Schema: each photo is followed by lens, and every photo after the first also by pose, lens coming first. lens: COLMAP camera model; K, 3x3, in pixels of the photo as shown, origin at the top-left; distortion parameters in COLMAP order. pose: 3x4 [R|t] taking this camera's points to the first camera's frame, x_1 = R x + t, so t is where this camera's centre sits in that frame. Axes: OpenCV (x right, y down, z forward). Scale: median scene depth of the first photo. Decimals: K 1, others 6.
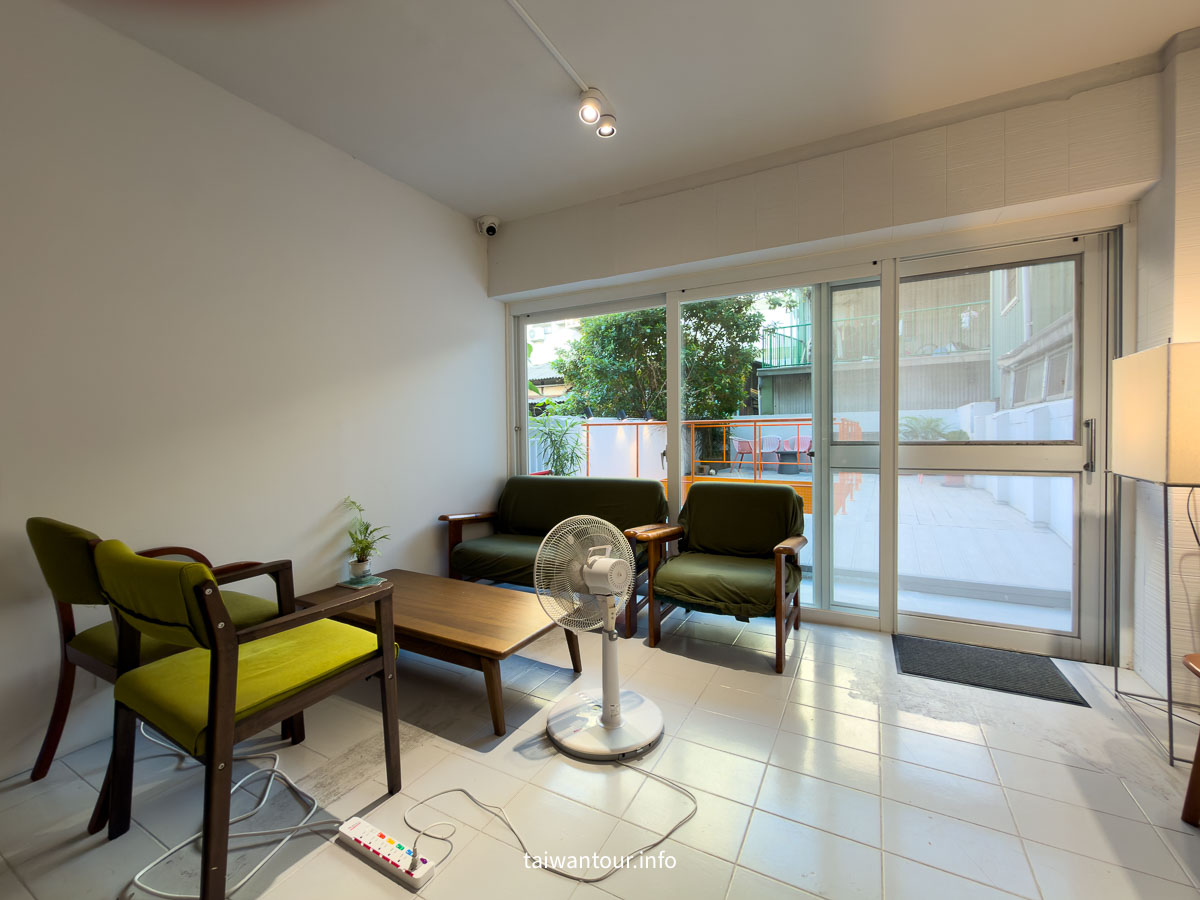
lens RADIAL K [[491.3, 0, 581.8], [0, 491.3, 446.1], [0, 0, 1]] dist [0.001161, 0.000168]
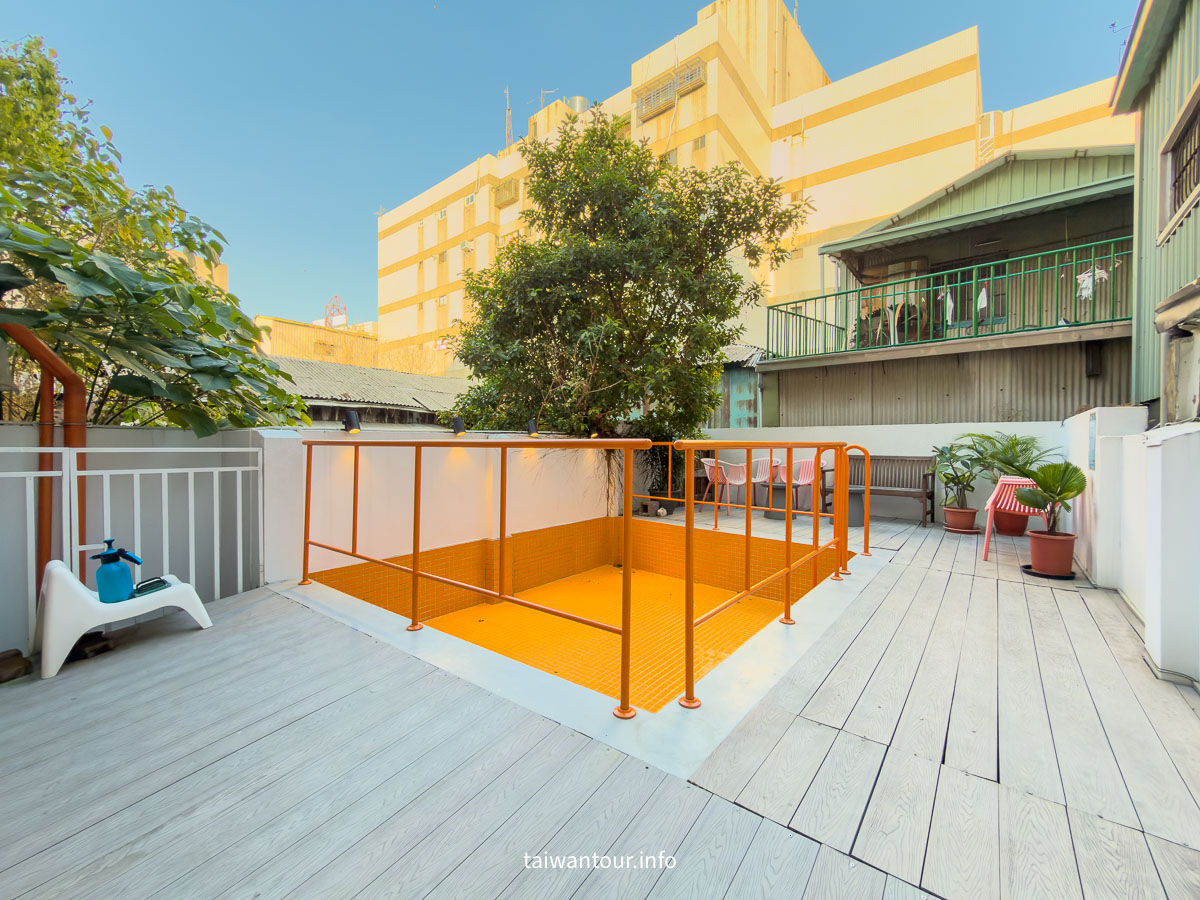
lens RADIAL K [[491.3, 0, 596.3], [0, 491.3, 449.1], [0, 0, 1]] dist [0.001161, 0.000168]
pose [[0.991943, 0.014664, -0.125837, 0.264039], [-0.016000, 0.999826, -0.009608, -0.025671], [0.125674, 0.011544, 0.992004, 0.325978]]
